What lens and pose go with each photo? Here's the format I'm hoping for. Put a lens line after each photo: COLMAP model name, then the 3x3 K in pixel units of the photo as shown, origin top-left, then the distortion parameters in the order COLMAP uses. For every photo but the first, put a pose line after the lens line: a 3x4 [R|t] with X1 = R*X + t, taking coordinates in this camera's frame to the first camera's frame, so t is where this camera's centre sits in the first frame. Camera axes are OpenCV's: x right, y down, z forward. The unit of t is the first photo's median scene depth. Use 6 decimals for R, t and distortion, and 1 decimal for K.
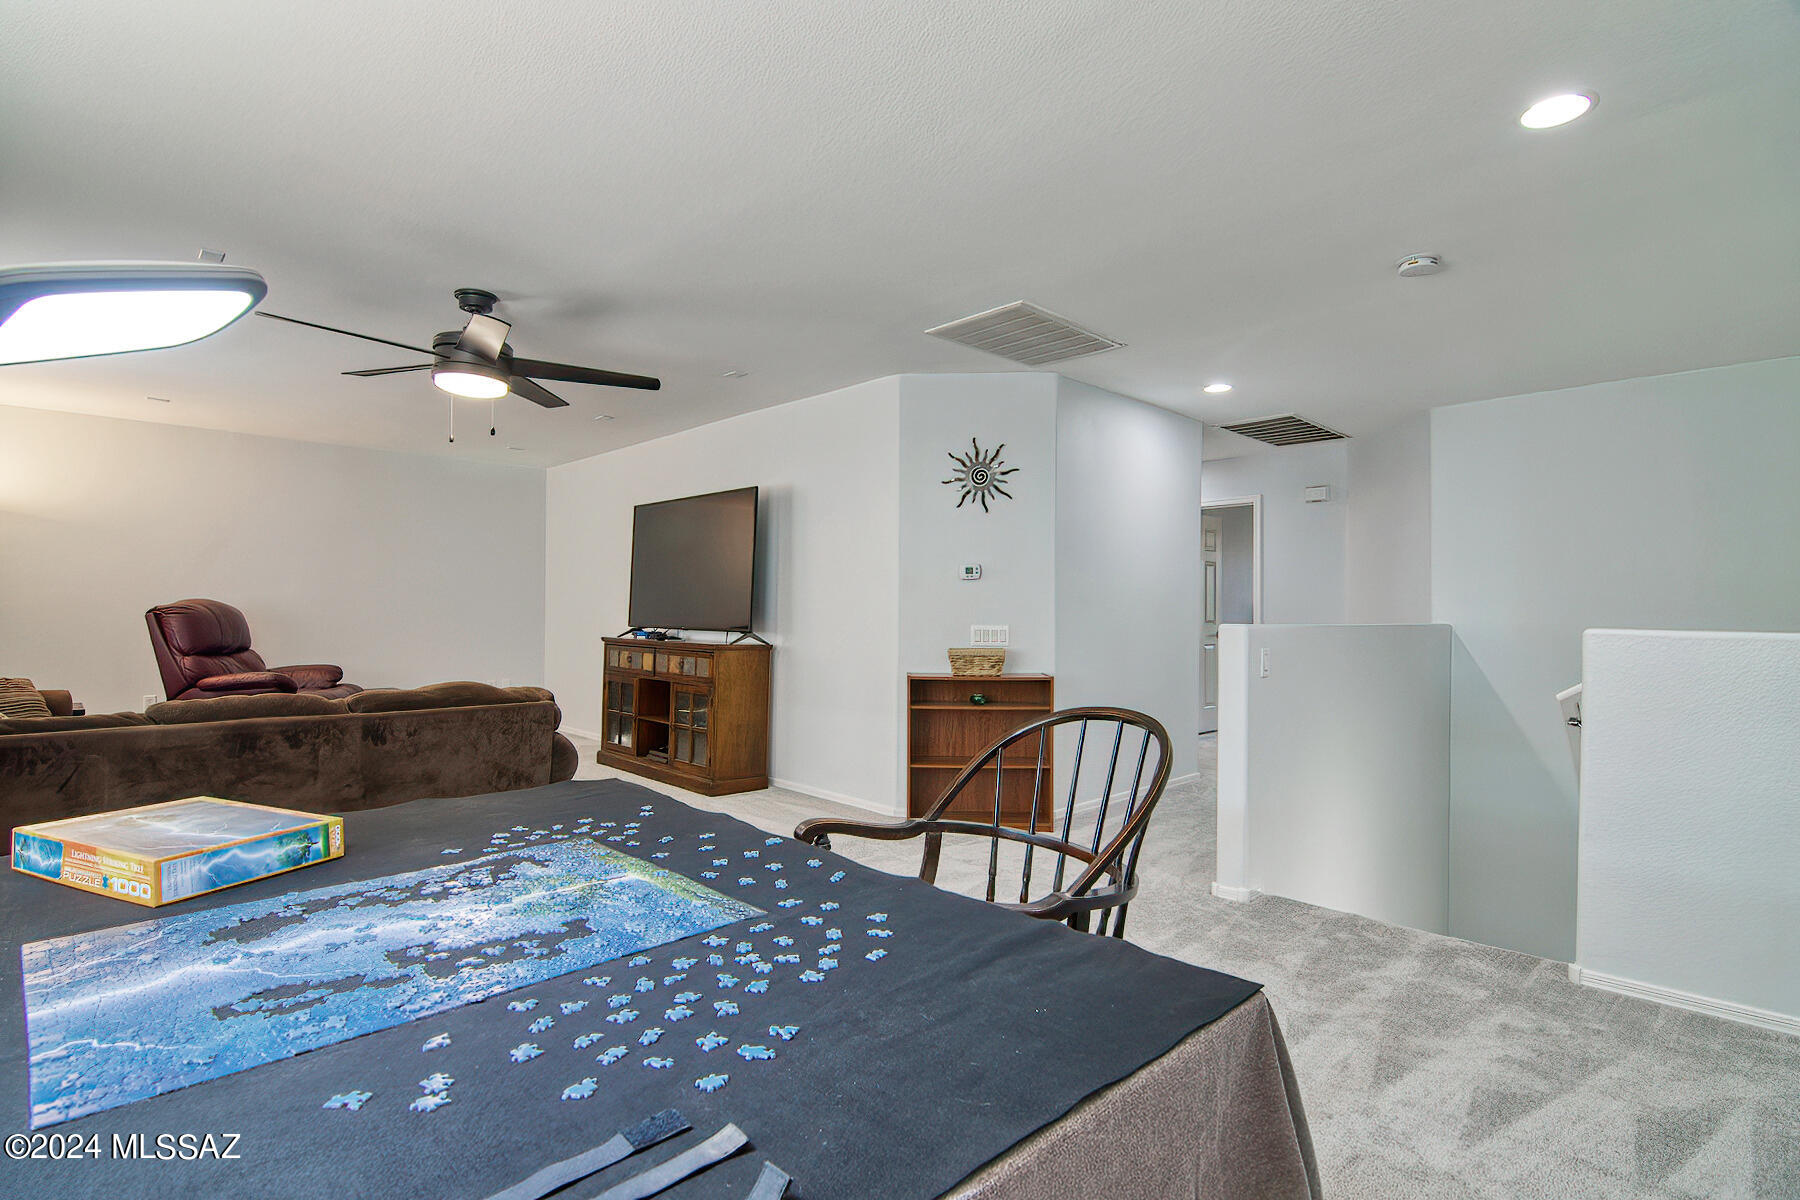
lens RADIAL K [[871.9, 0, 900.0], [0, 871.9, 600.0], [0, 0, 1]] dist [-0.003746, -0.000564]
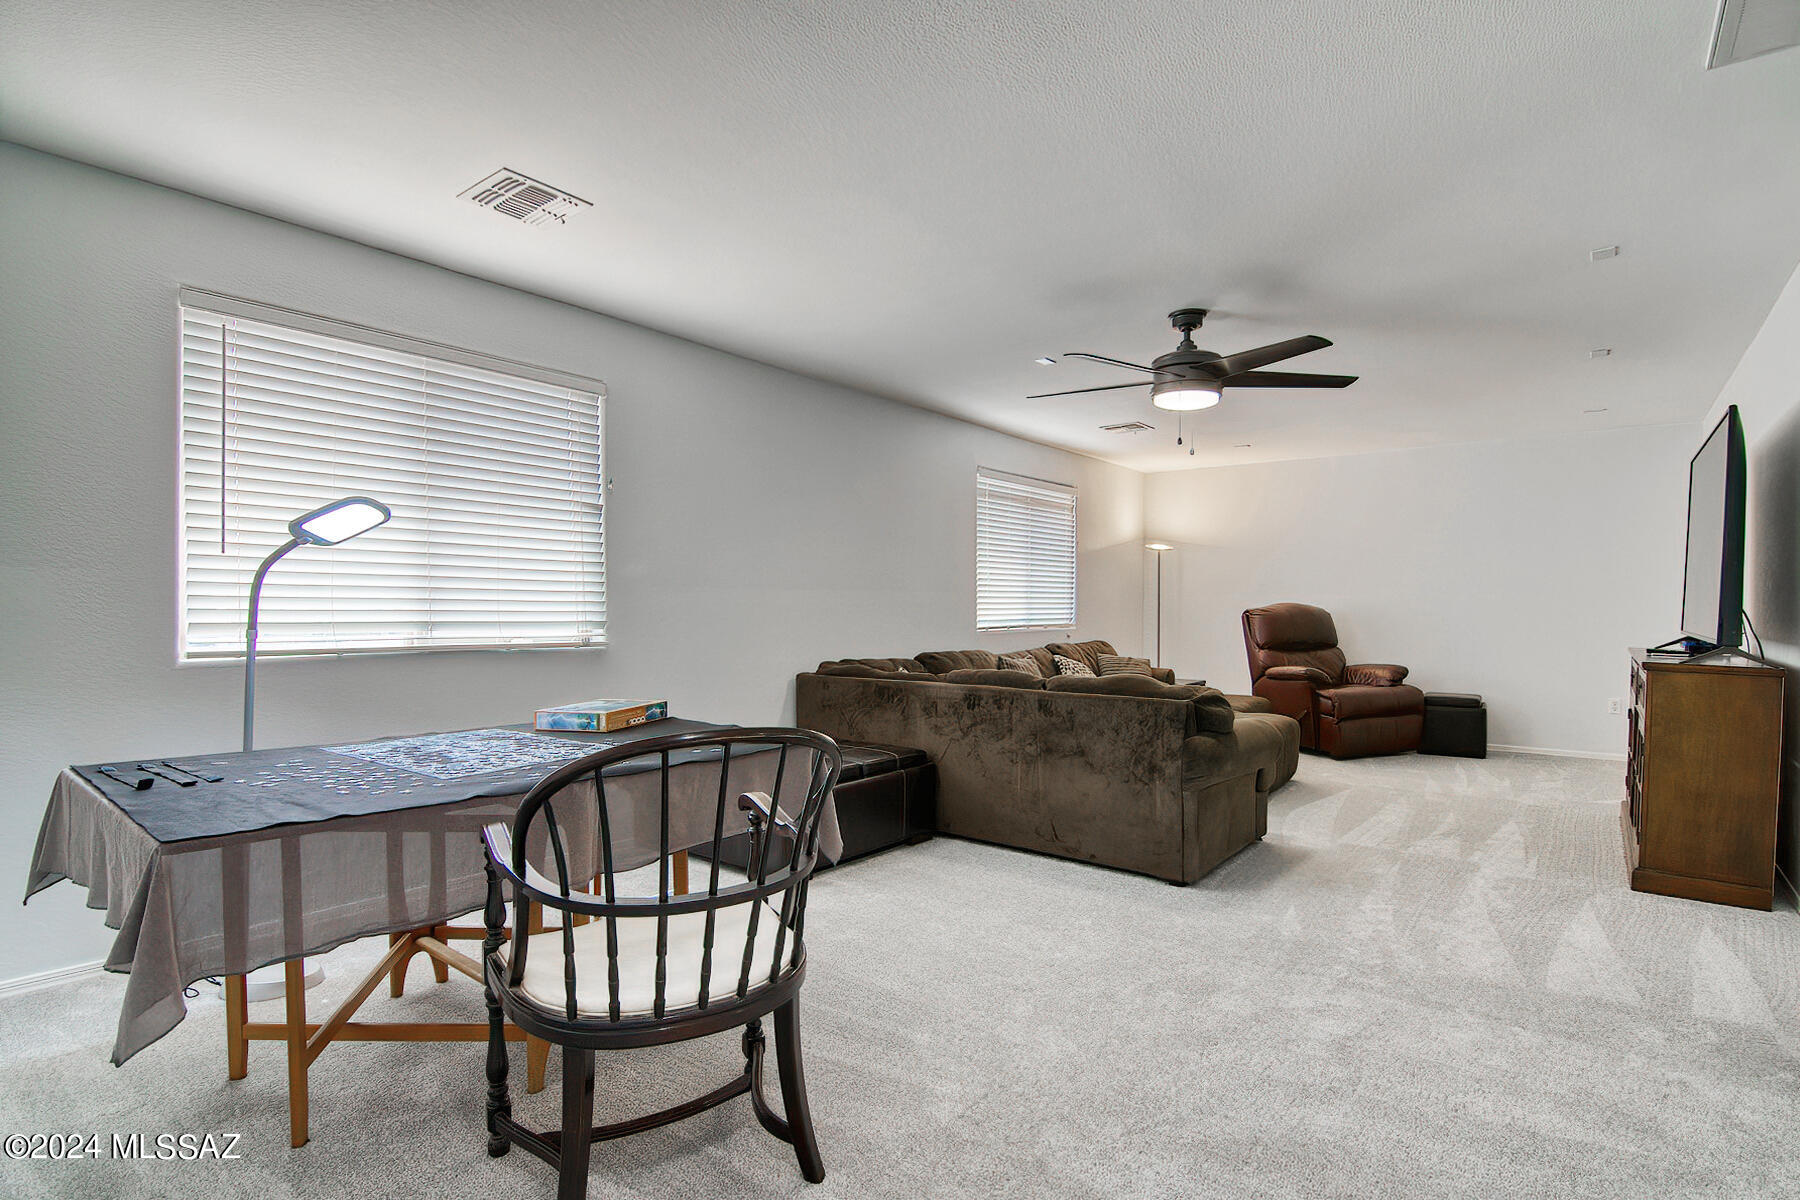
lens RADIAL K [[871.9, 0, 900.0], [0, 871.9, 600.0], [0, 0, 1]] dist [-0.003746, -0.000564]
pose [[0.135999, -0.017138, -0.990561, 0.596034], [0.012334, 0.999802, -0.015604, 0.013313], [0.990632, -0.010096, 0.136183, 0.583913]]
